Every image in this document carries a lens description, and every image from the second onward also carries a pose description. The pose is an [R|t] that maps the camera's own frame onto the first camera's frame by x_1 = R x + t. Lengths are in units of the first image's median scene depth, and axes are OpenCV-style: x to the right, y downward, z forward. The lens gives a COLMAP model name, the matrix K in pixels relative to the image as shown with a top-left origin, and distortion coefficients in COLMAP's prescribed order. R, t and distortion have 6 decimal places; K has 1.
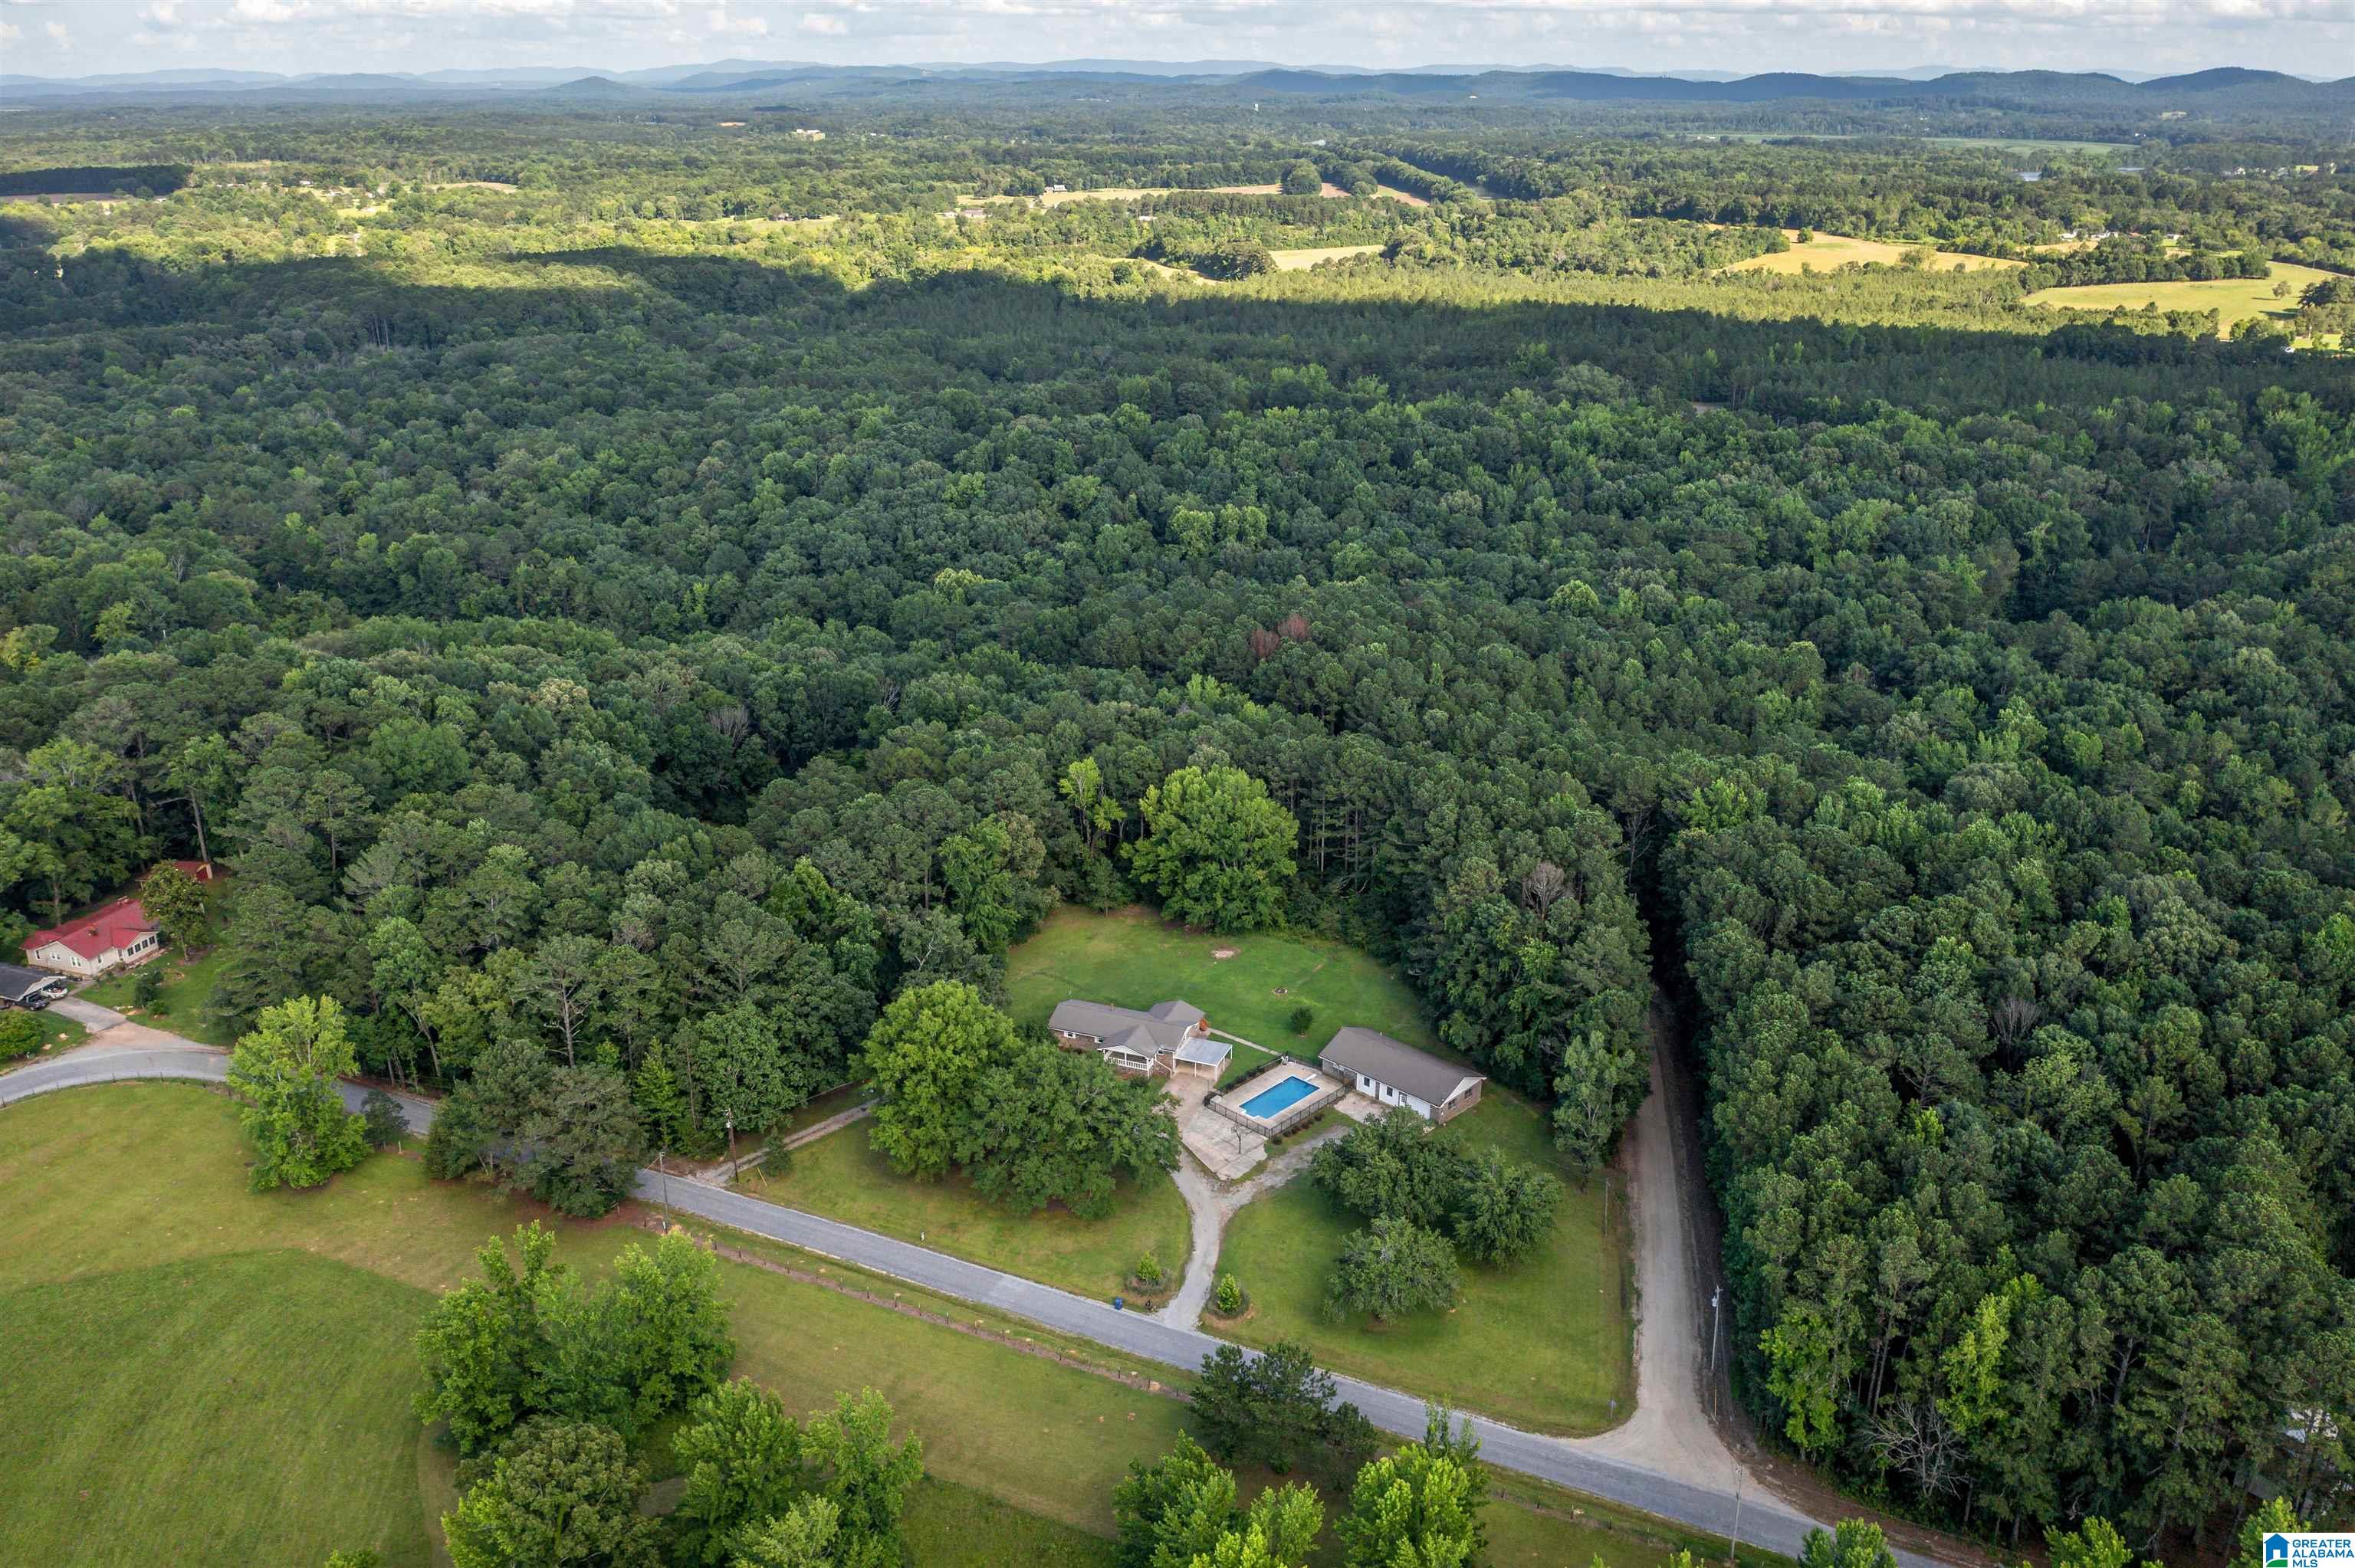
lens RADIAL K [[1893.8, 0, 1162.2], [0, 1893.8, 783.5], [0, 0, 1]] dist [-0.019005, -0.004192]
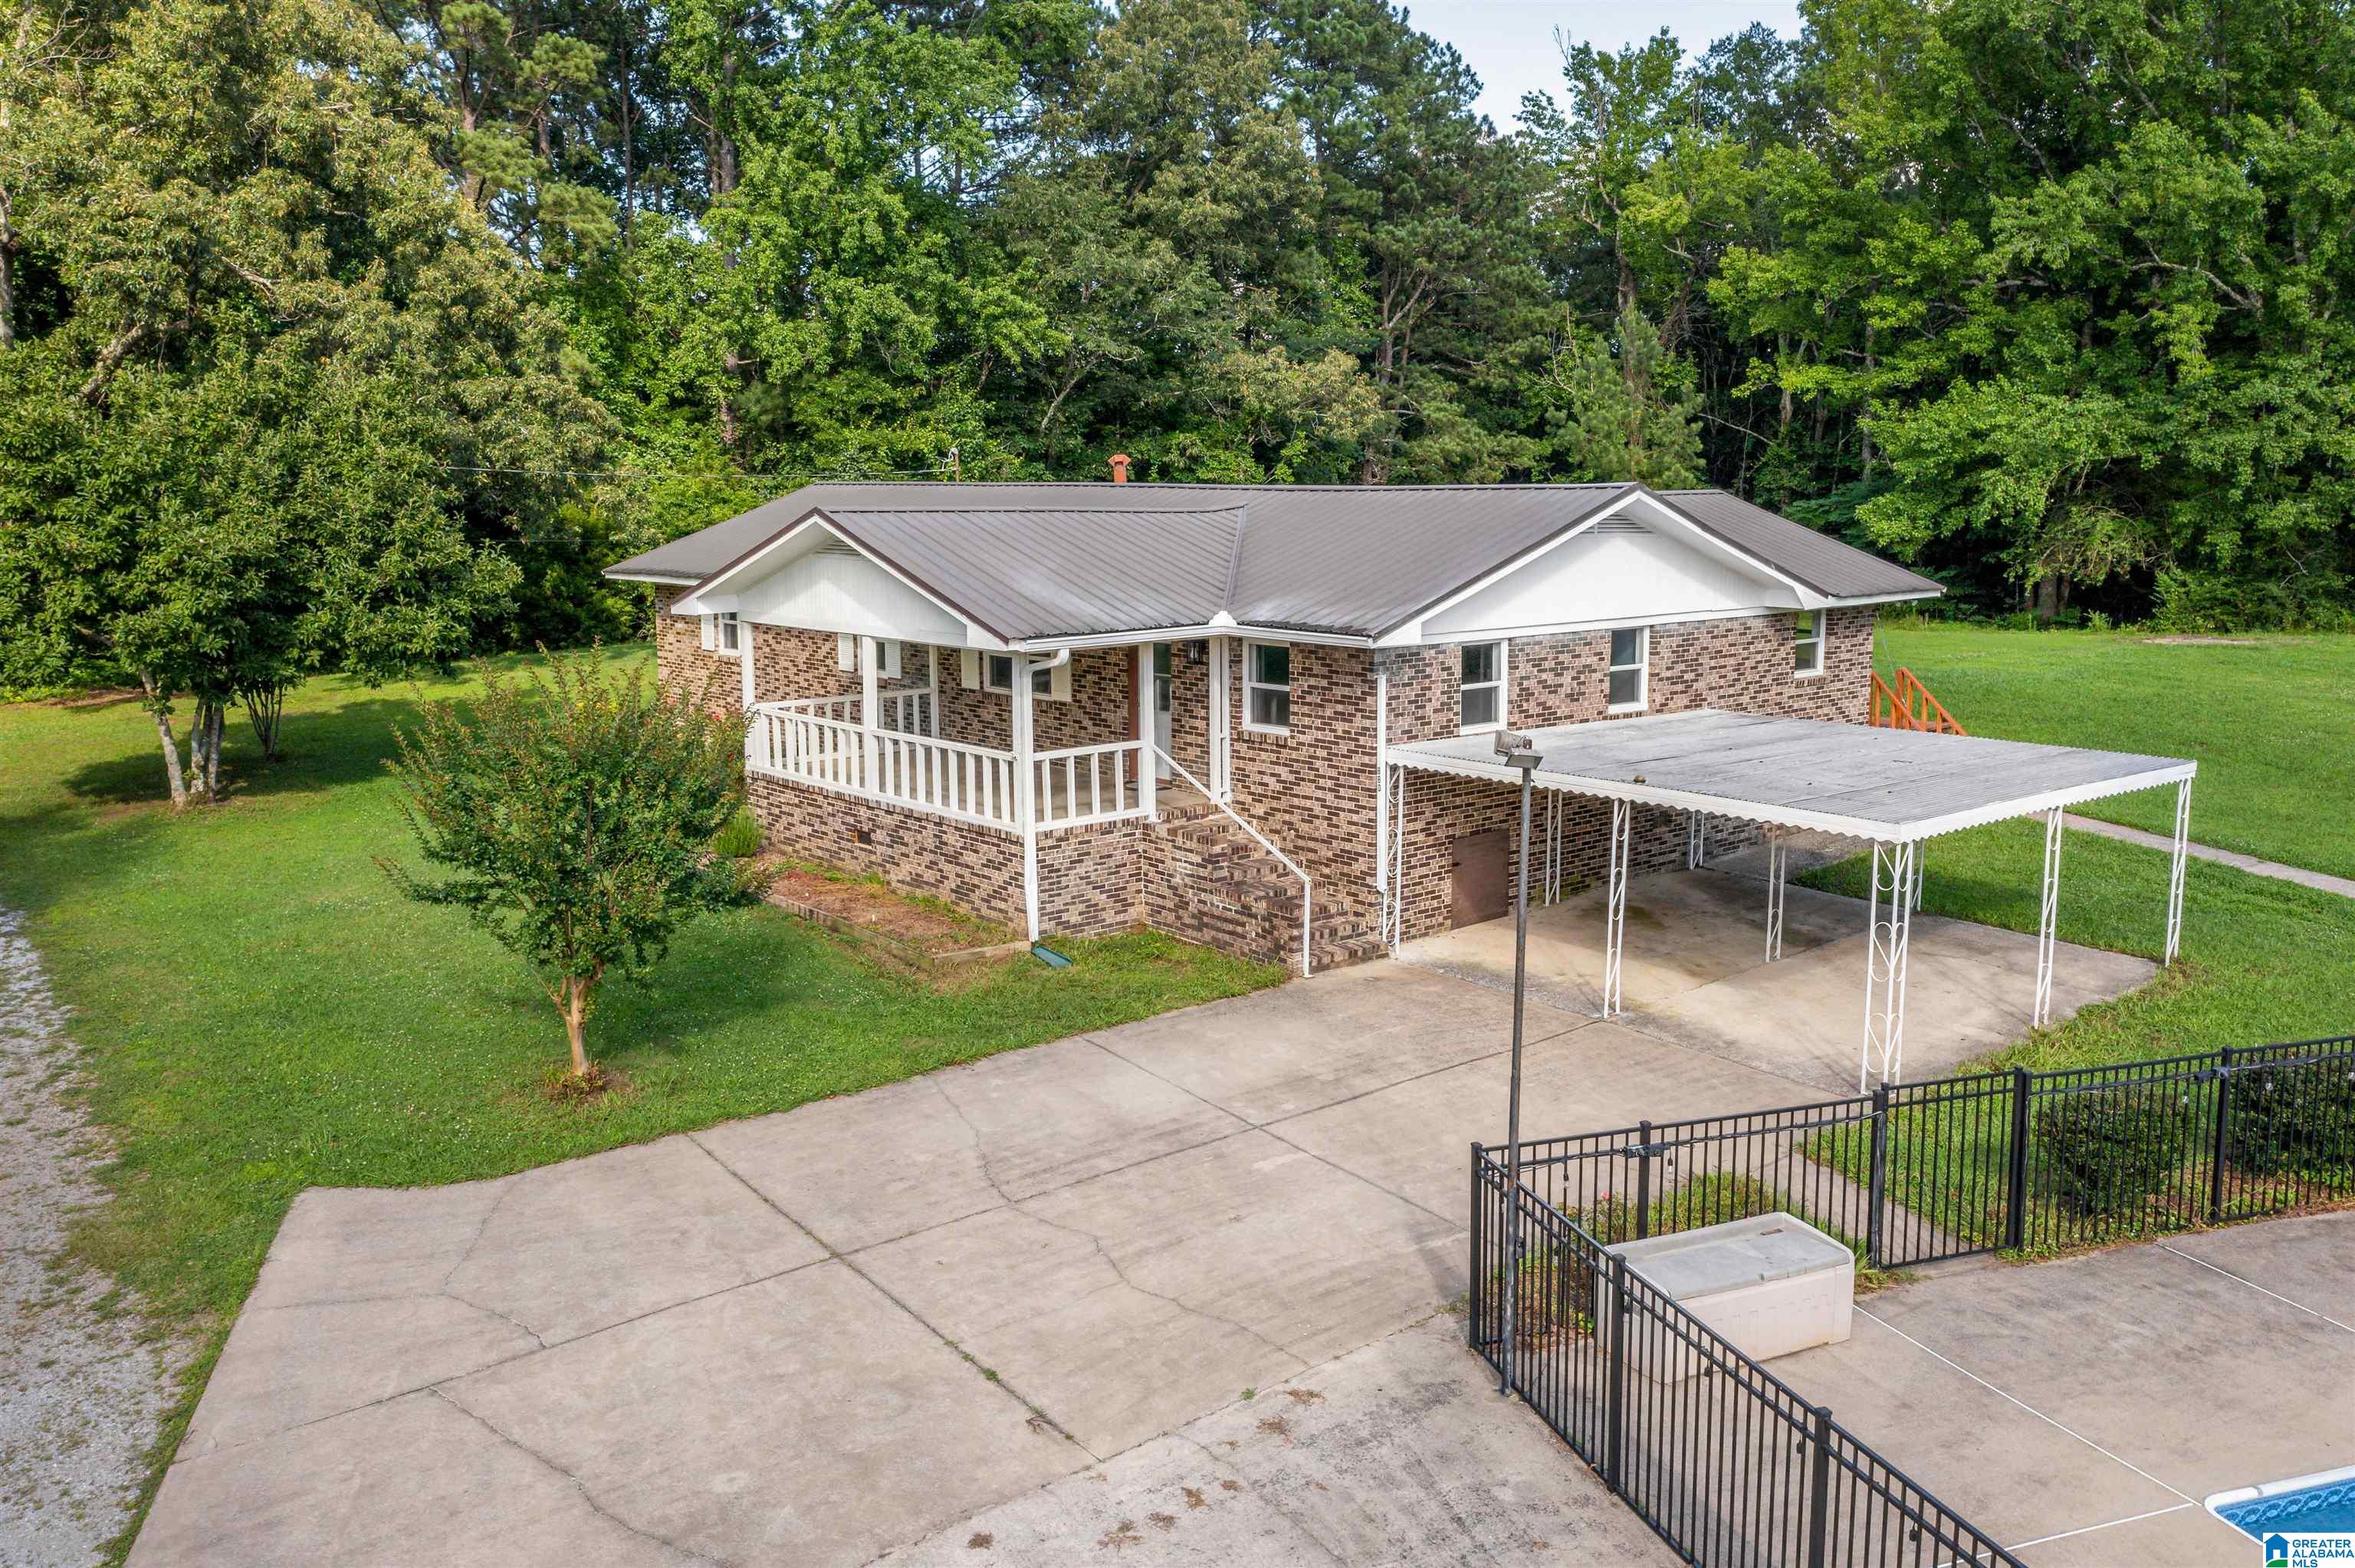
lens RADIAL K [[1934.0, 0, 1181.0], [0, 1934.0, 753.8], [0, 0, 1]] dist [-0.017120, -0.001175]
pose [[0.881711, 0.066198, -0.467123, 0.033251], [-0.164522, 0.971098, -0.172923, 0.142590], [0.442175, 0.229320, 0.867118, 0.816613]]
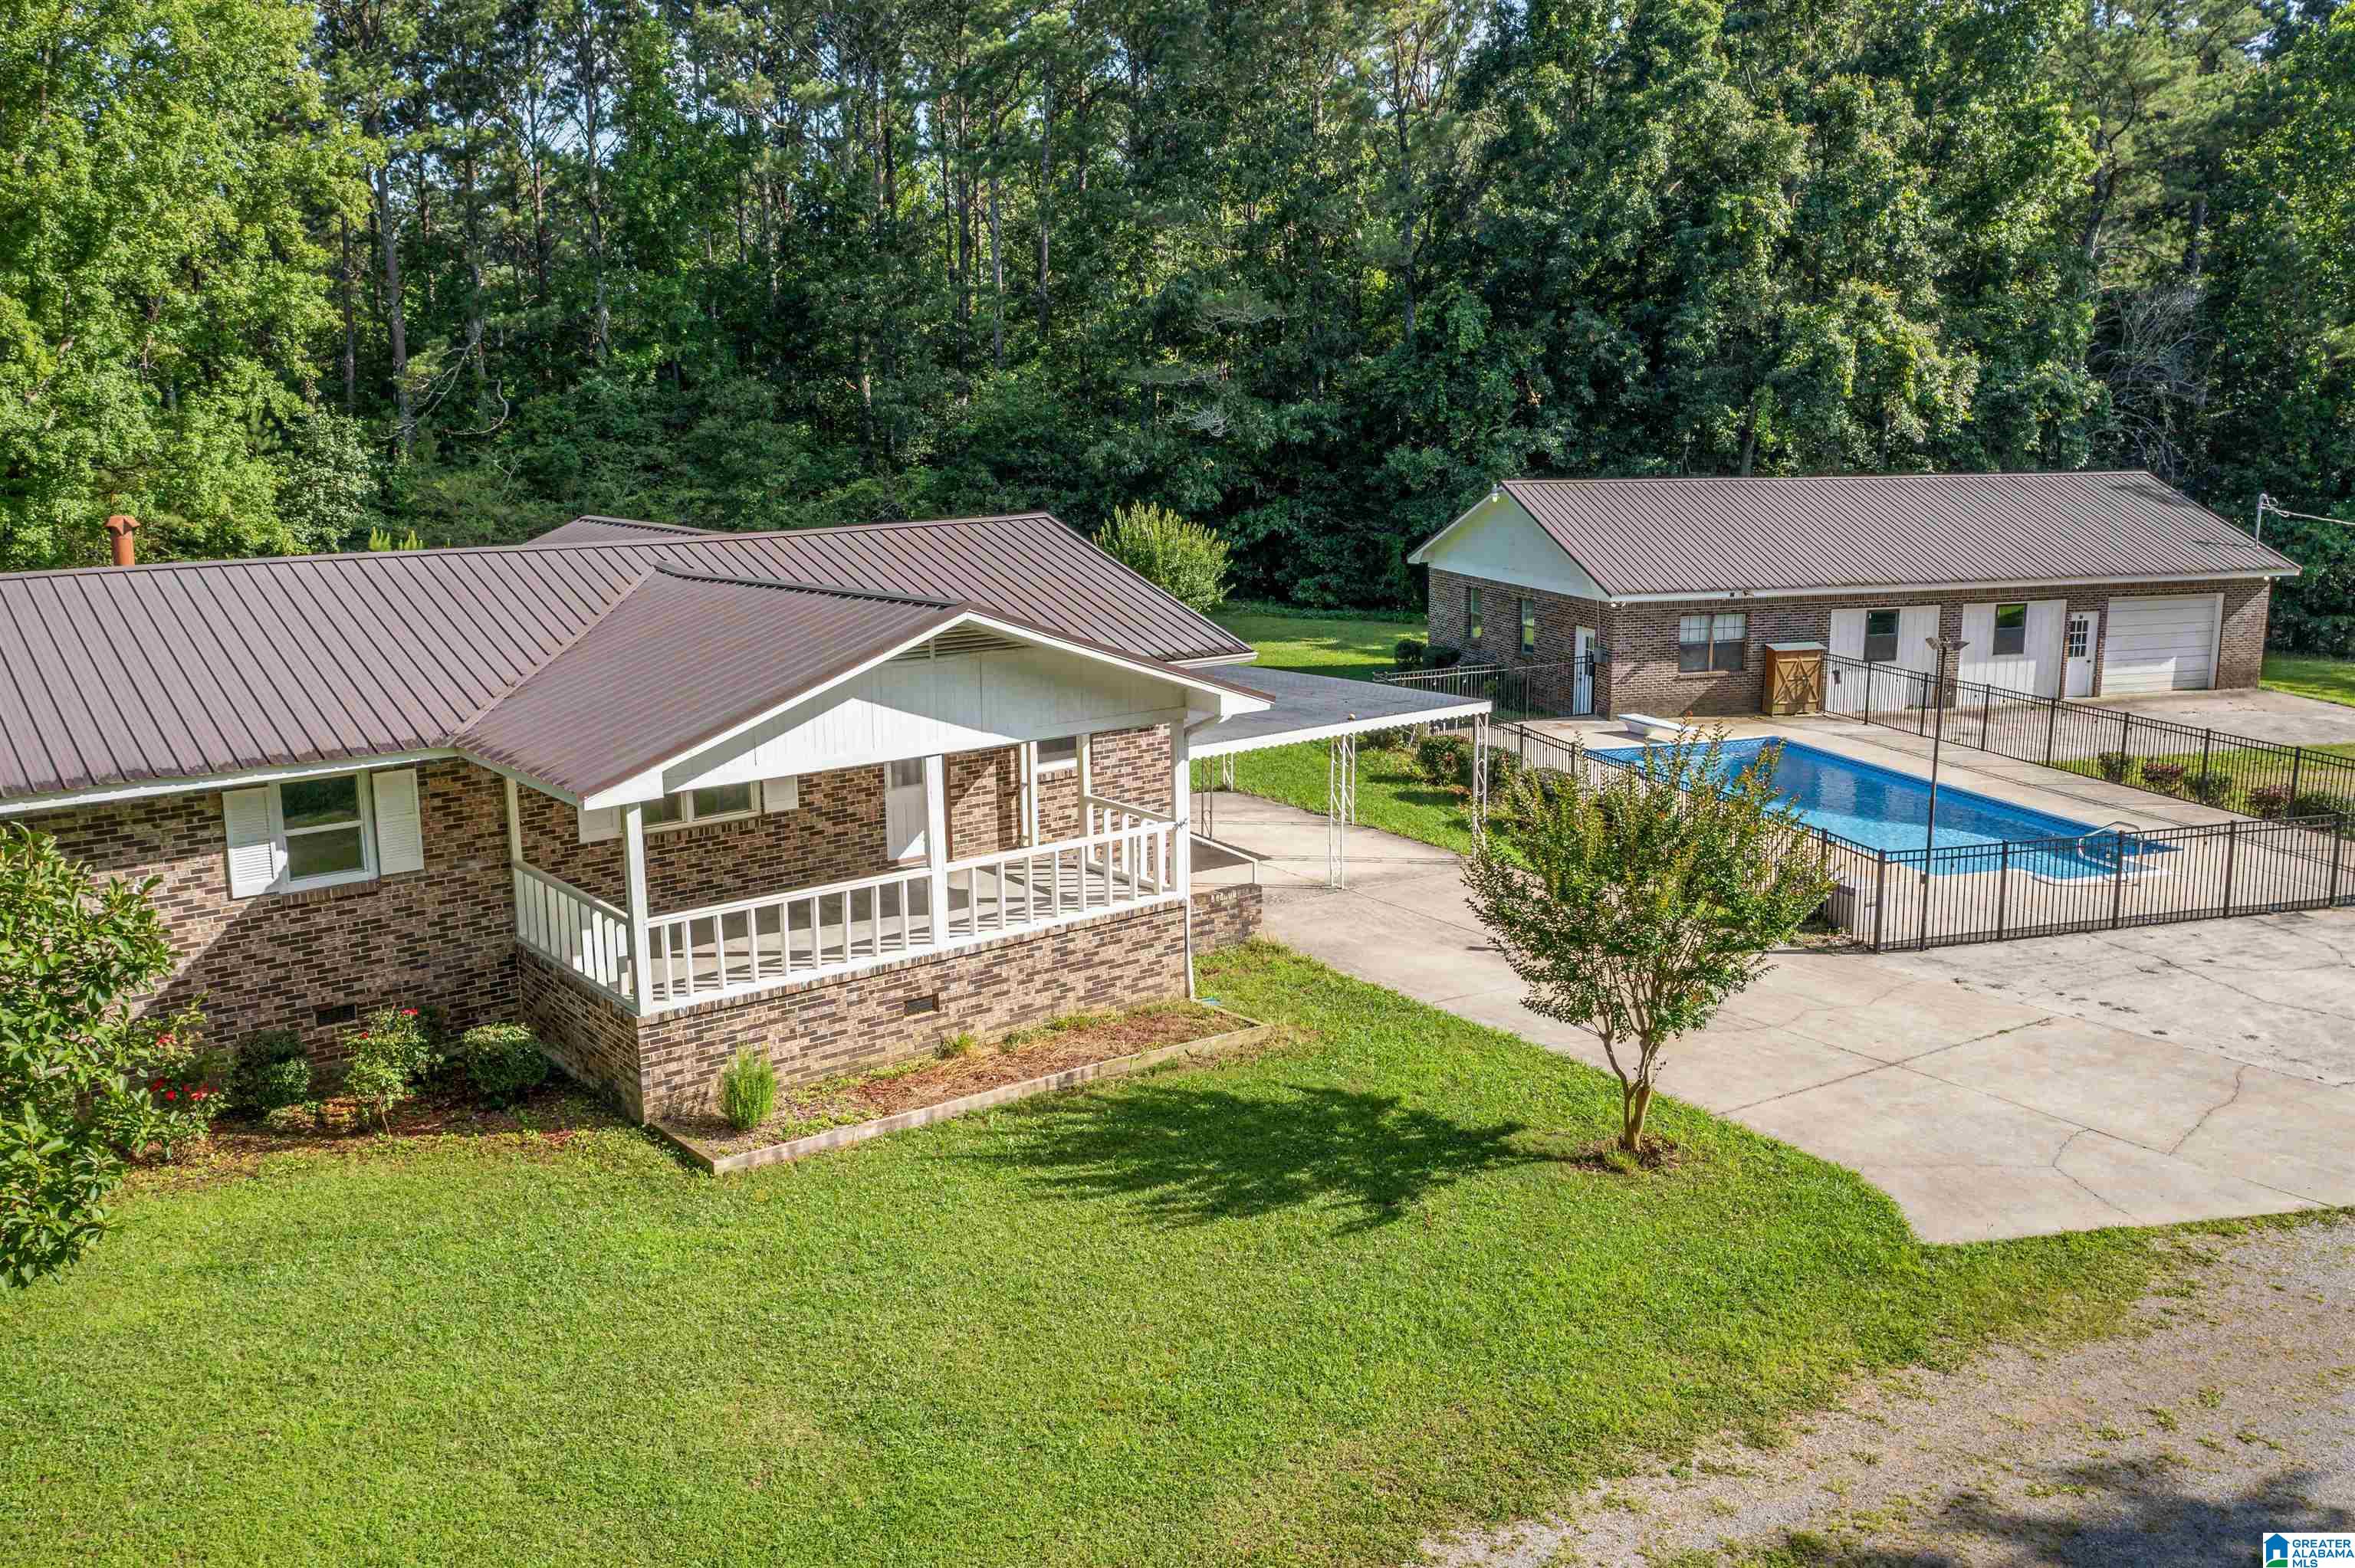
lens RADIAL K [[1893.8, 0, 1162.2], [0, 1893.8, 783.5], [0, 0, 1]] dist [-0.019005, -0.004192]
pose [[0.493697, -0.177130, 0.851404, -0.068384], [0.316612, 0.948456, 0.013730, 0.128307], [-0.809951, 0.262786, 0.524331, 0.840453]]
